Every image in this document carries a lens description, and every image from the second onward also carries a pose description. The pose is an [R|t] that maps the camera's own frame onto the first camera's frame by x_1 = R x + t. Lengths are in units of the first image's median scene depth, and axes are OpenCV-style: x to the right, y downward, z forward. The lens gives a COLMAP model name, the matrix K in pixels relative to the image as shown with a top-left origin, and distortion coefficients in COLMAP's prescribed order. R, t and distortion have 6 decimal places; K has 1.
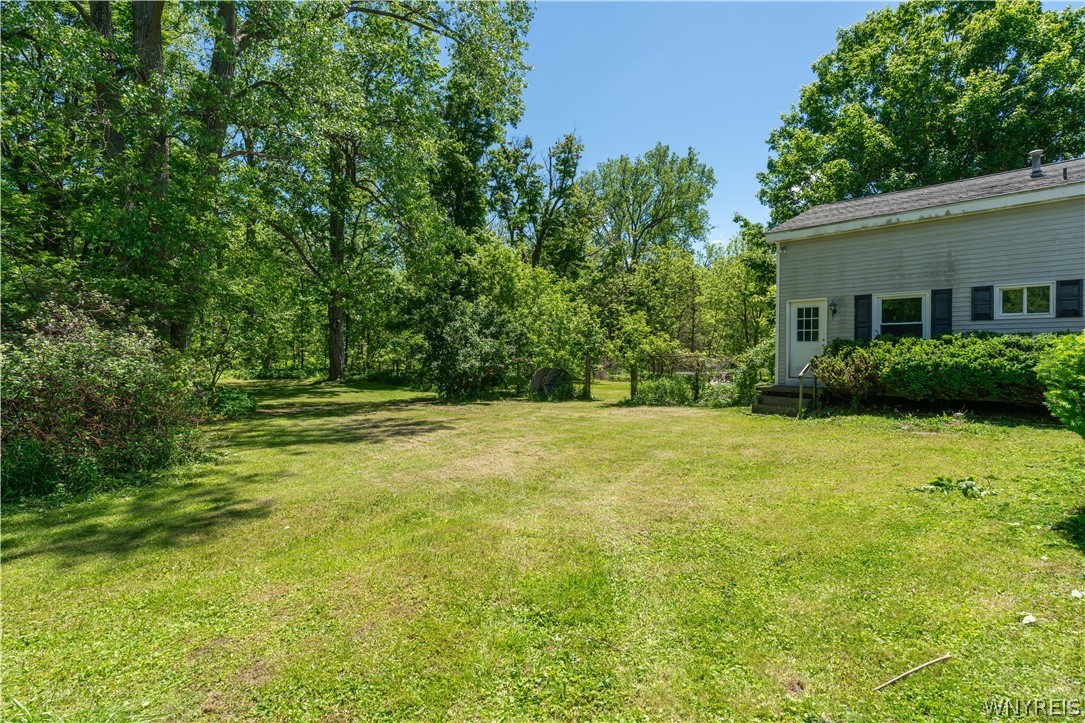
lens RADIAL K [[528.3, 0, 543.7], [0, 528.3, 361.2], [0, 0, 1]] dist [-0.004697, -0.000230]
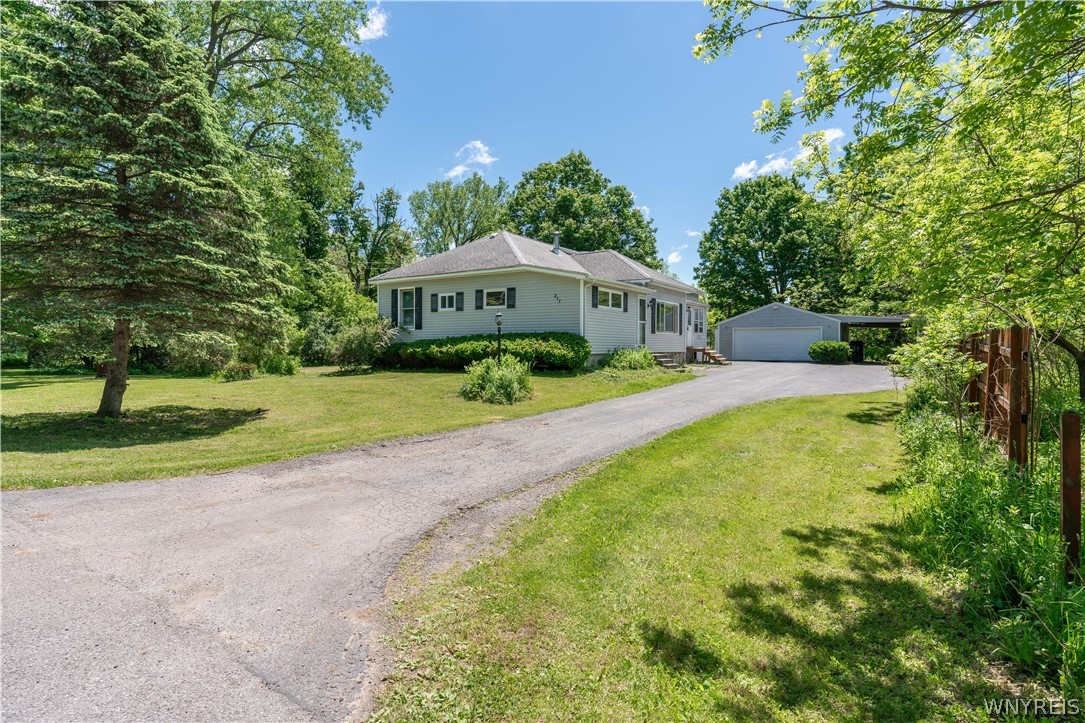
lens RADIAL K [[562.2, 0, 542.7], [0, 562.2, 355.9], [0, 0, 1]] dist [0.002915, 0.000109]
pose [[0.969429, -0.011469, 0.245105, 0.117111], [0.008563, 0.999880, 0.012921, 0.011845], [-0.245224, -0.010427, 0.969410, -0.955092]]
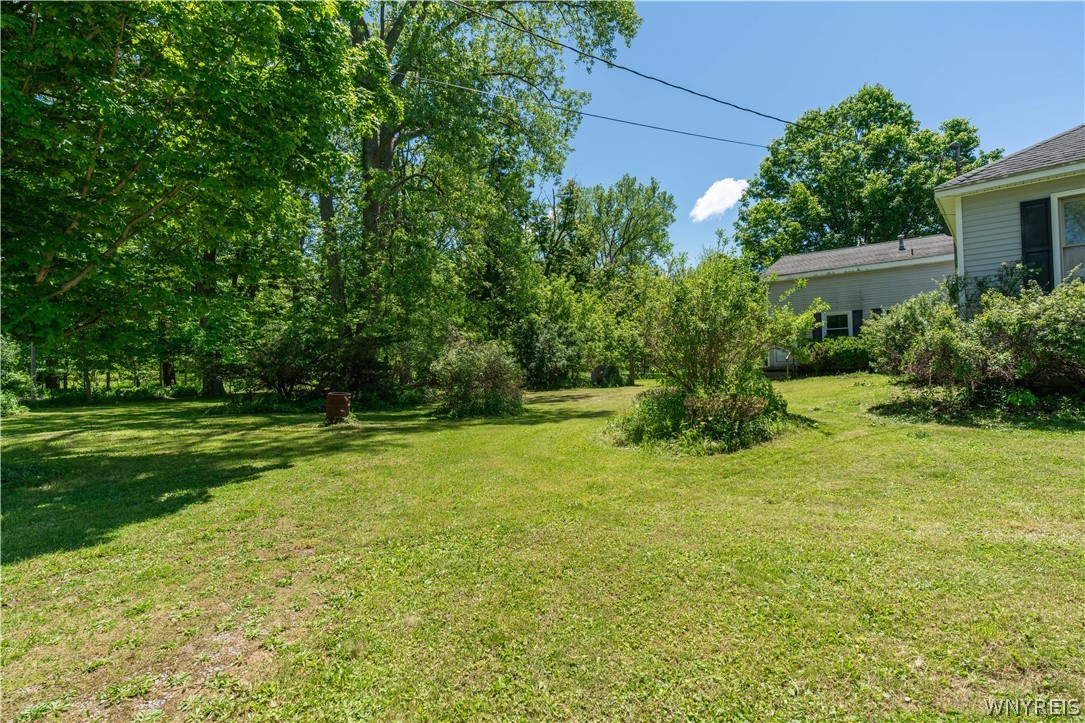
lens RADIAL K [[528.3, 0, 540.0], [0, 528.3, 363.5], [0, 0, 1]] dist [-0.004697, -0.000230]
pose [[0.995392, -0.033487, 0.089851, -0.243404], [0.034679, 0.999330, -0.011740, 0.016451], [-0.089397, 0.014802, 0.995886, -0.342735]]
